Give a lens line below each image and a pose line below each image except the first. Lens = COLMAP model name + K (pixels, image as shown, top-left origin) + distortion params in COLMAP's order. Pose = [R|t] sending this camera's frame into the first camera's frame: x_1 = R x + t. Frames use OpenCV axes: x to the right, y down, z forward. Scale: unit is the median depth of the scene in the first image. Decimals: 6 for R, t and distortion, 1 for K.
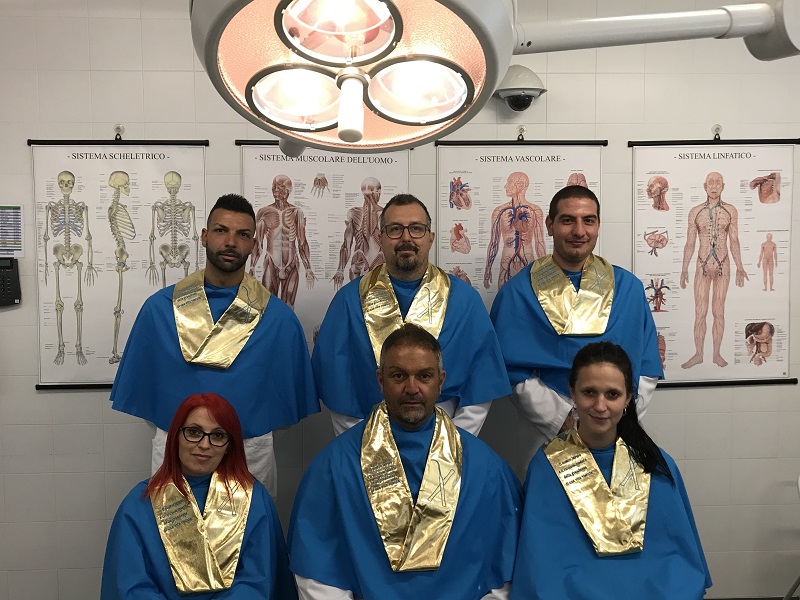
lens RADIAL K [[814.7, 0, 399.2], [0, 814.7, 278.4], [0, 0, 1]] dist [-0.003617, 0.000000]
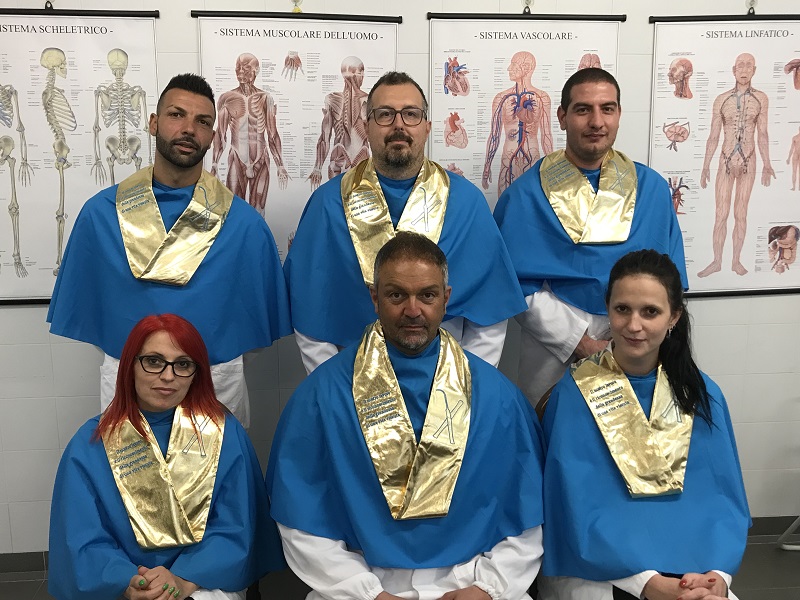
lens RADIAL K [[814.7, 0, 390.1], [0, 814.7, 288.1], [0, 0, 1]] dist [-0.003617, 0.000000]
pose [[0.999414, -0.006057, 0.033704, -0.026011], [0.001669, 0.991677, 0.128738, 0.006231], [-0.034203, -0.128607, 0.991106, 0.124771]]
